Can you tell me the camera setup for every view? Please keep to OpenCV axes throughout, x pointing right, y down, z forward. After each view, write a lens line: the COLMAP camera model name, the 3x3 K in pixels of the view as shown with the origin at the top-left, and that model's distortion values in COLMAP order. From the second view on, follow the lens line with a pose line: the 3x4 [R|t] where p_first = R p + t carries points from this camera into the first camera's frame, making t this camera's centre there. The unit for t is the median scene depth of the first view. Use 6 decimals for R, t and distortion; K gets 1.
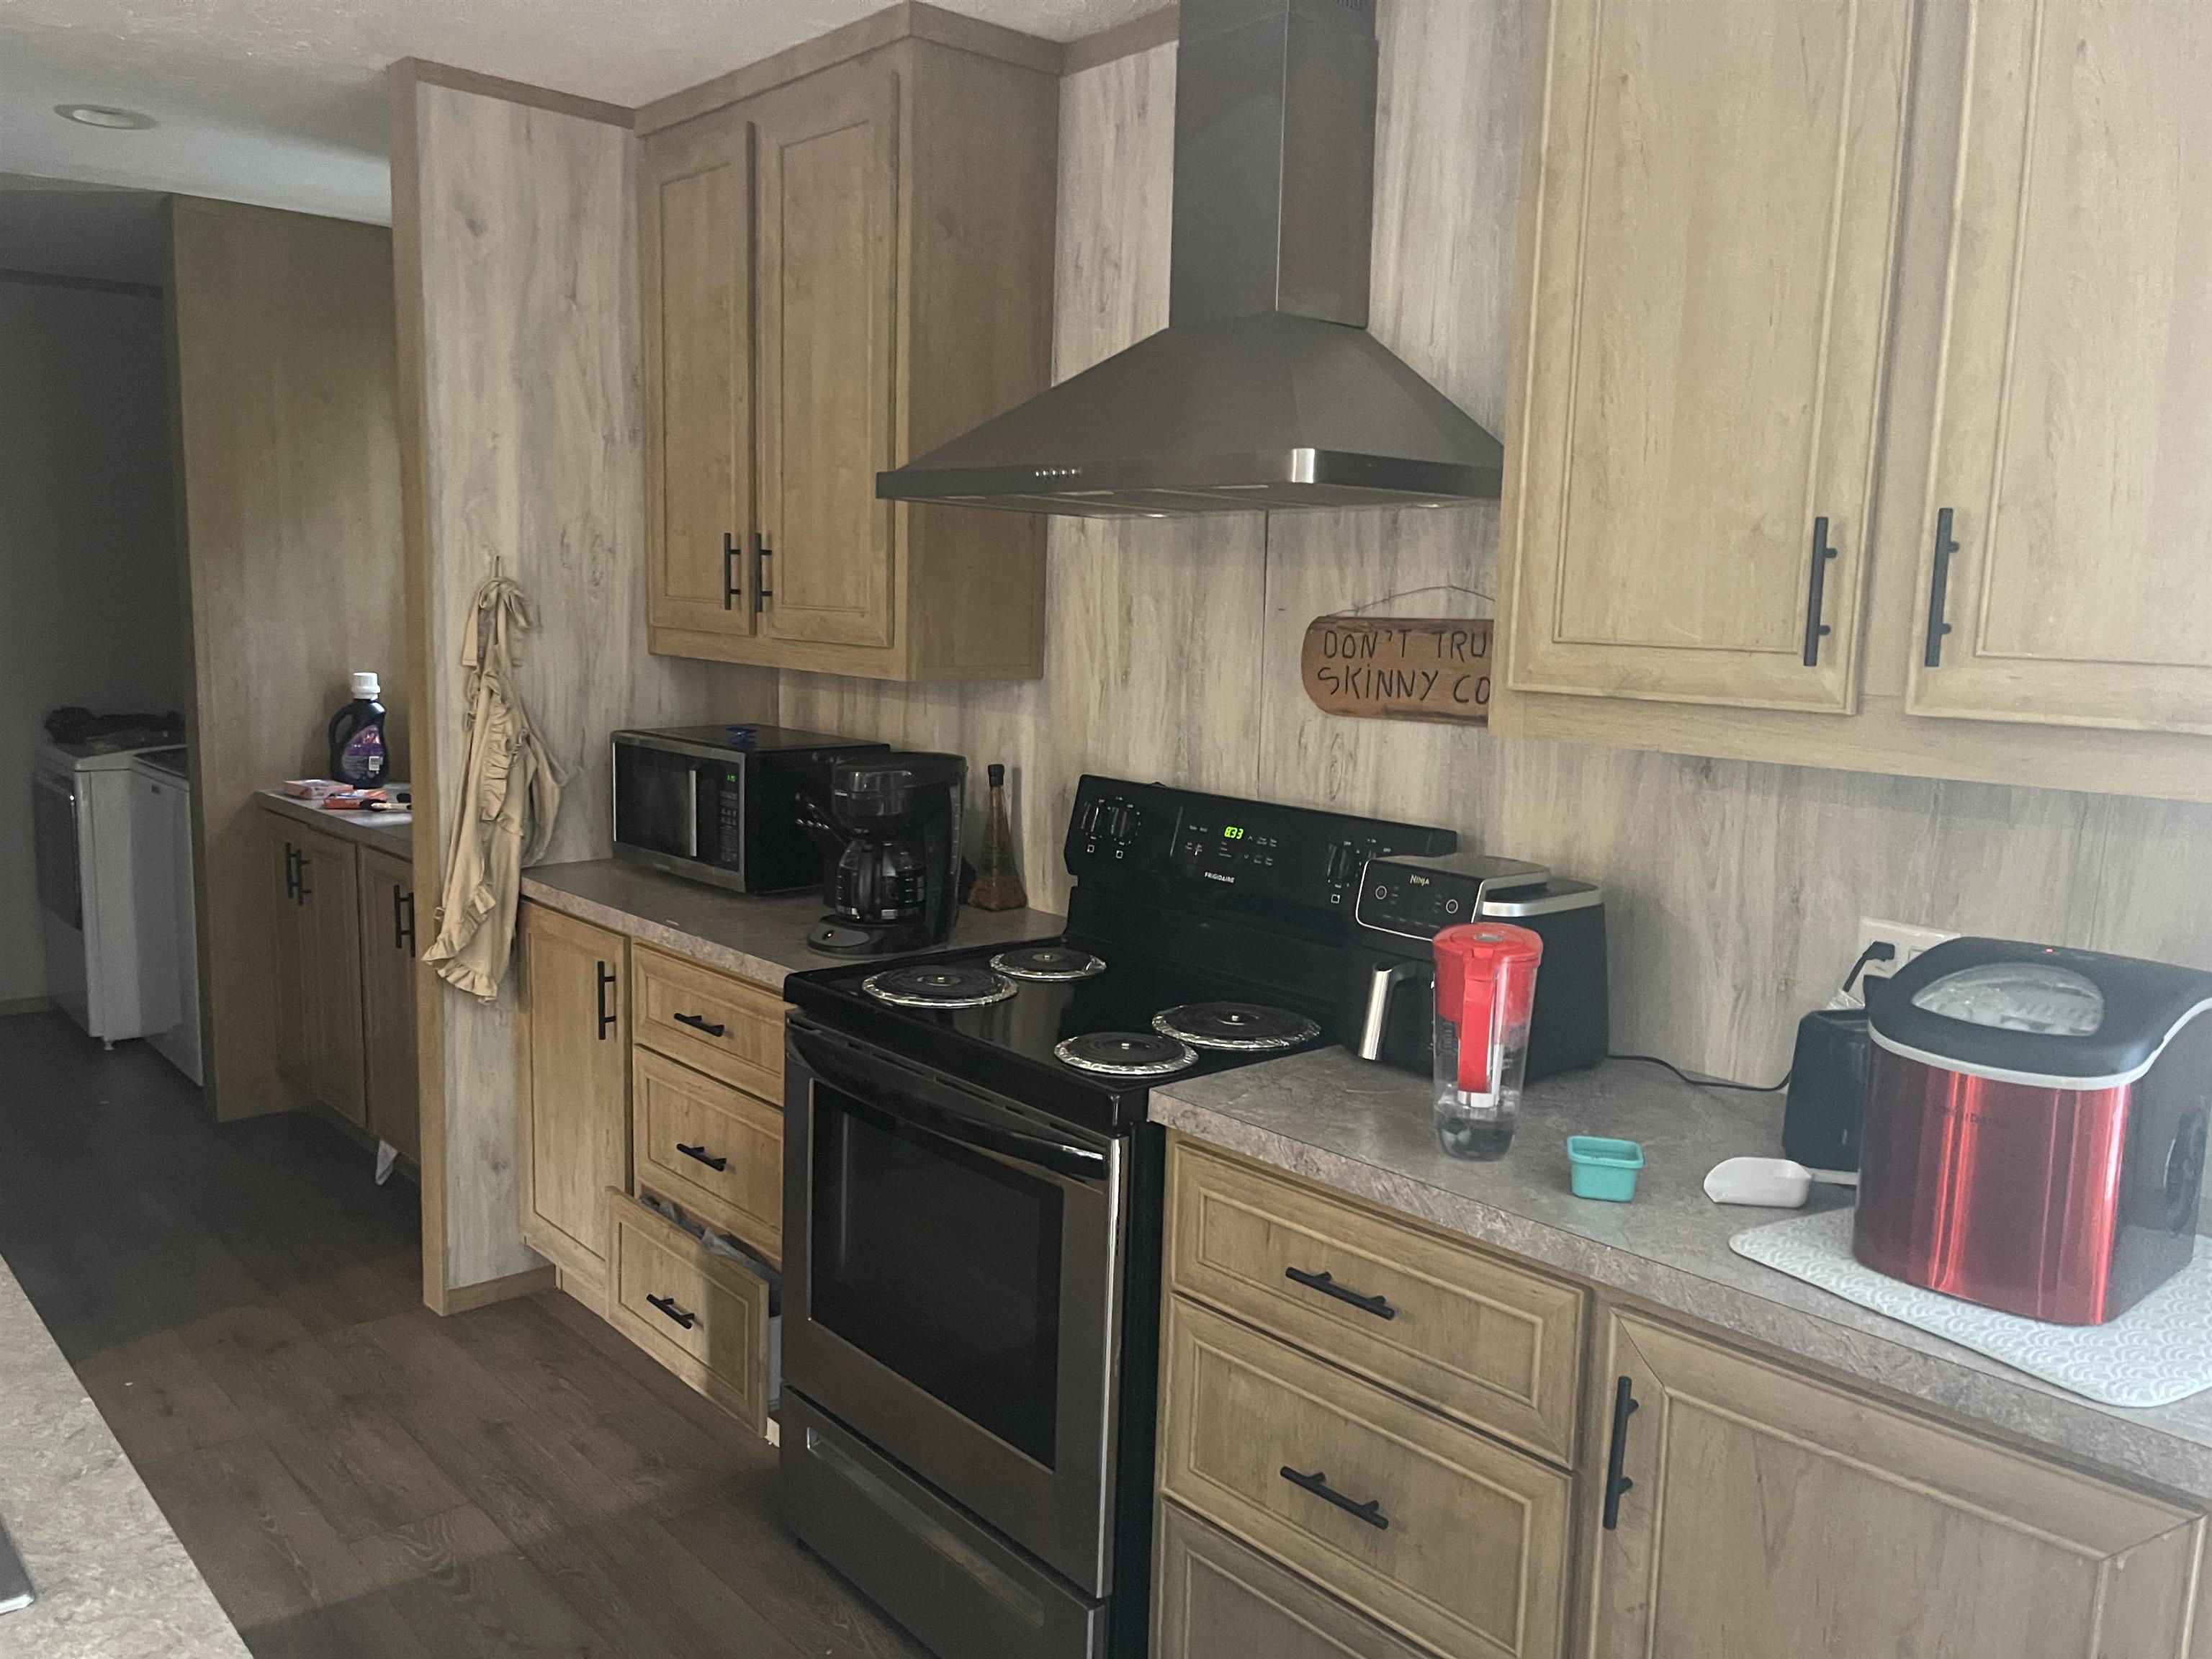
lens RADIAL K [[1687.0, 0, 1105.2], [0, 1687.0, 828.3], [0, 0, 1]] dist [0.065390, -0.081407]
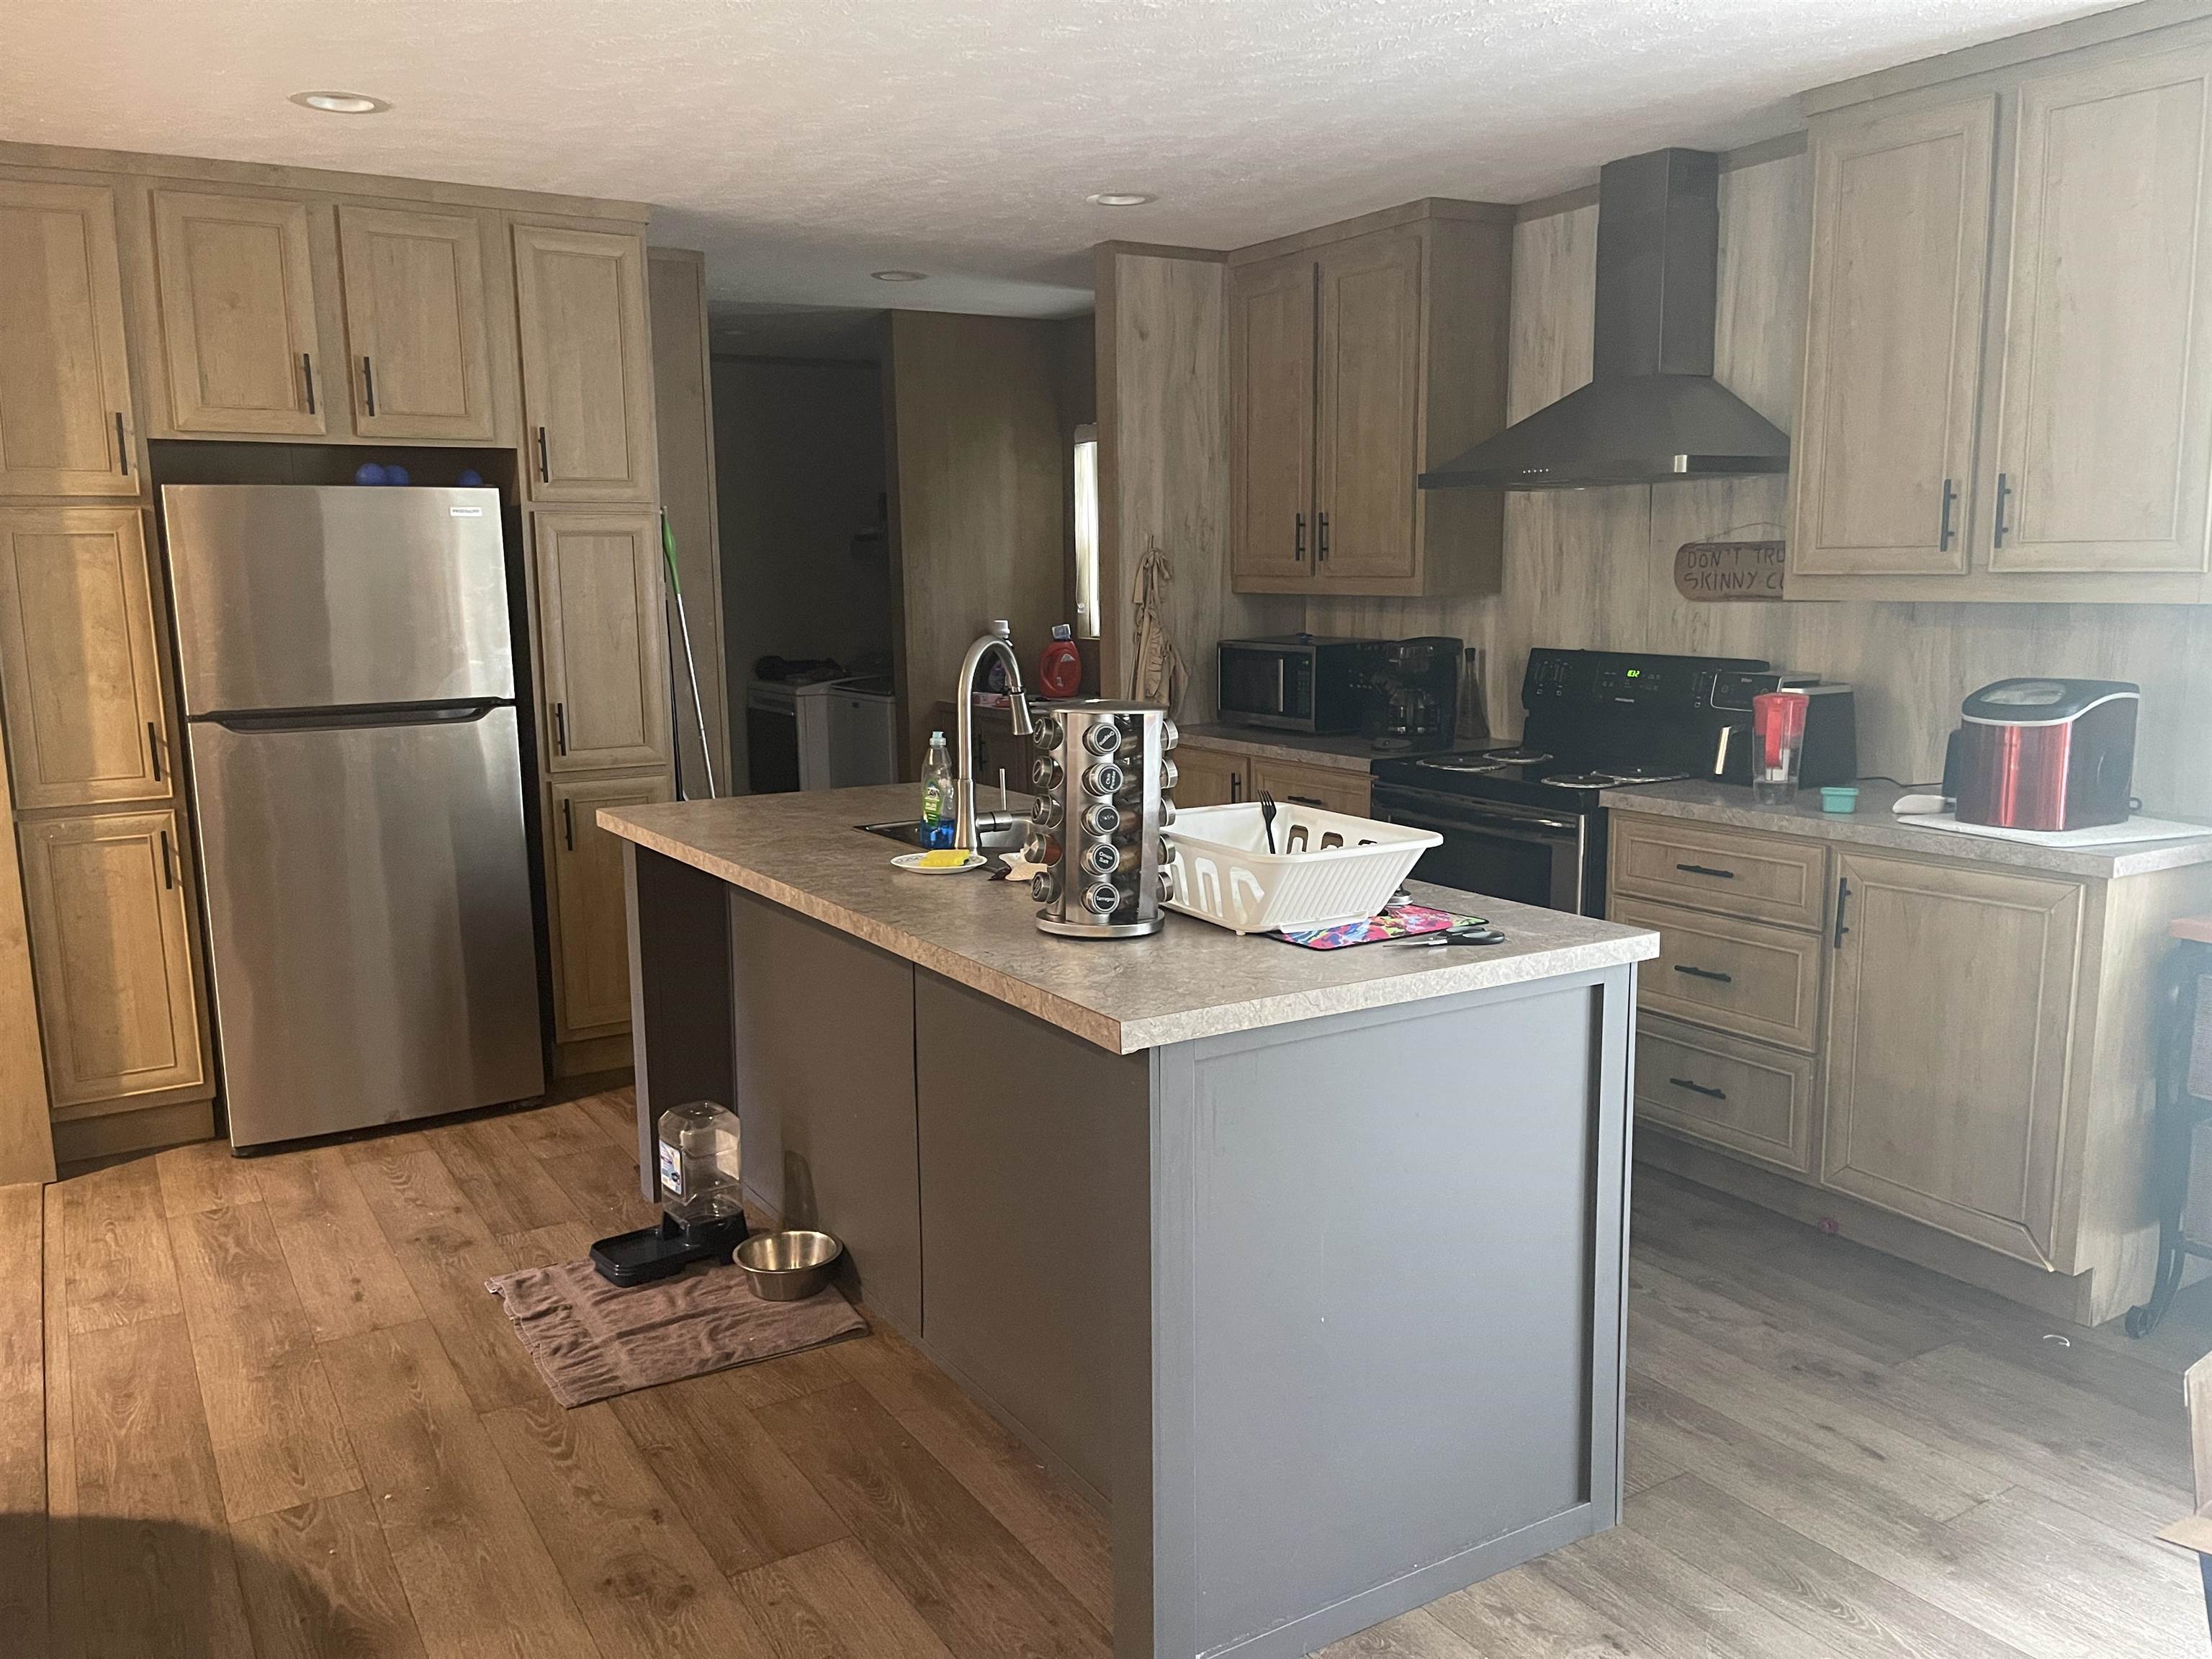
lens RADIAL K [[1687.0, 0, 1107.5], [0, 1687.0, 834.6], [0, 0, 1]] dist [0.065390, -0.081407]
pose [[0.983432, -0.013160, -0.180798, -0.130259], [0.017222, 0.999633, 0.020918, 0.113513], [0.180457, -0.023686, 0.983298, -0.745370]]
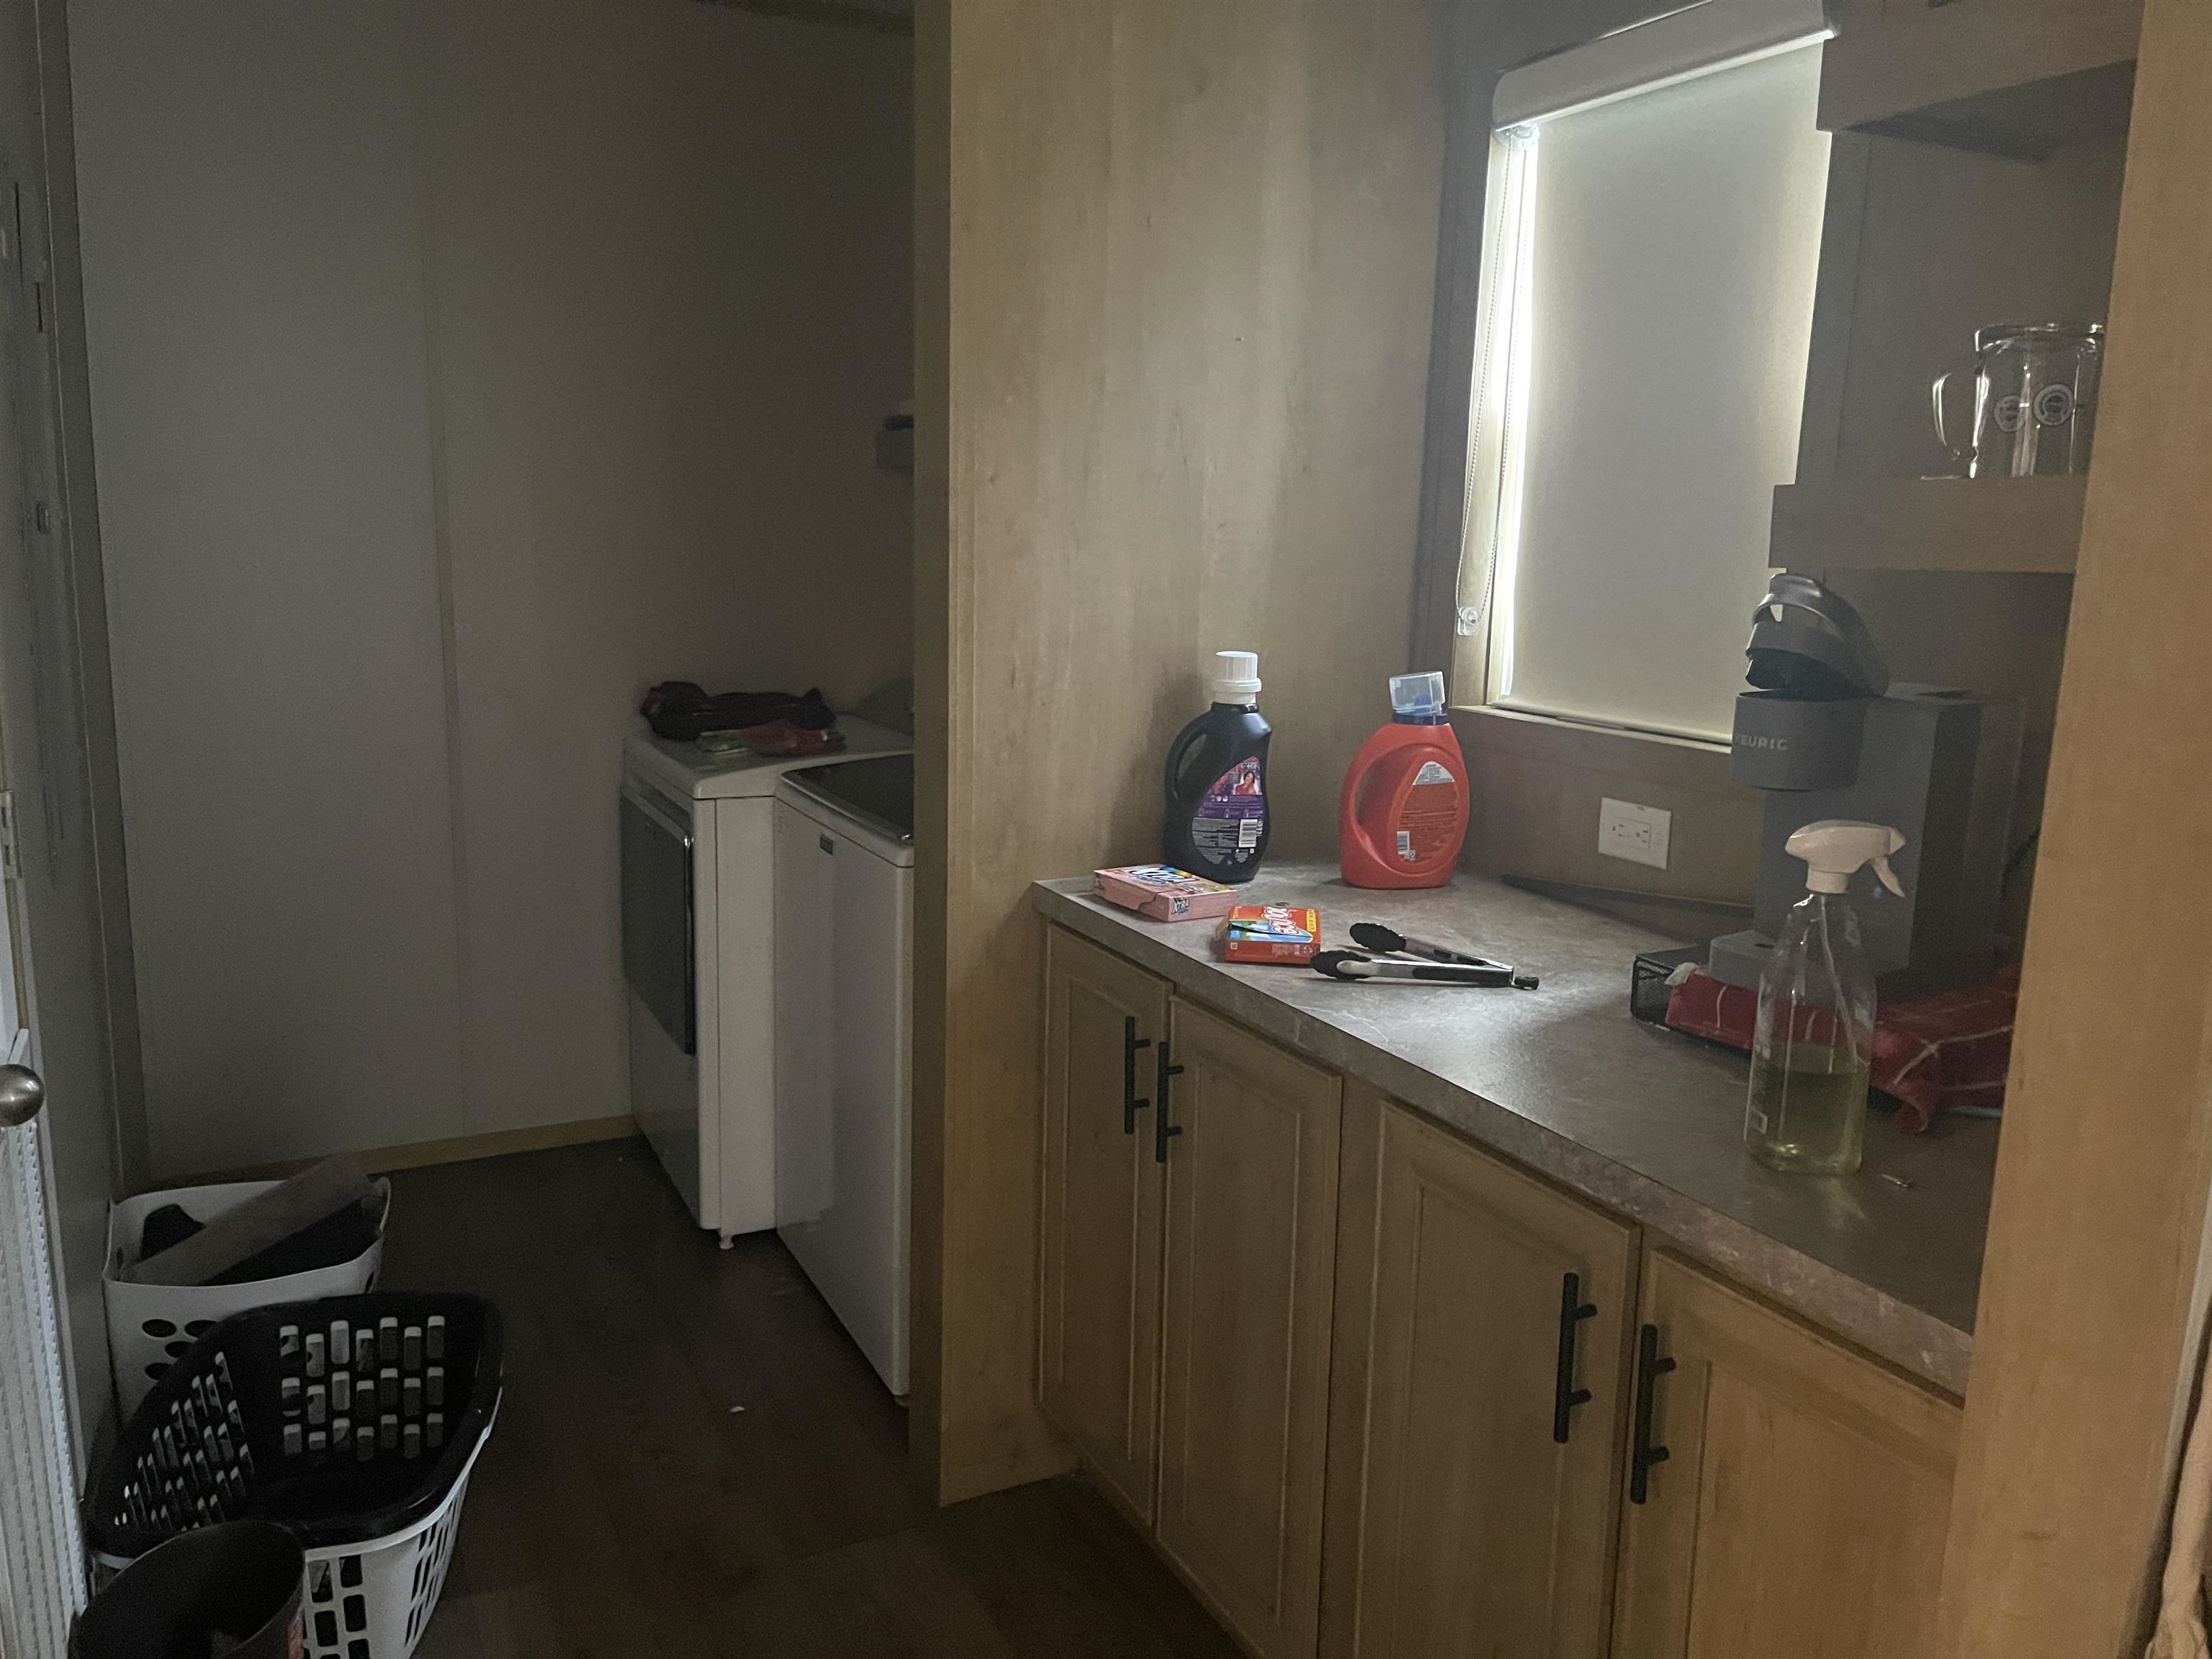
lens RADIAL K [[1687.0, 0, 1092.7], [0, 1687.0, 827.0], [0, 0, 1]] dist [0.065390, -0.081407]
pose [[0.966137, 0.046284, -0.253846, -0.585510], [-0.034802, 0.998166, 0.049541, -0.106269], [0.255673, -0.039029, 0.965975, 0.856278]]
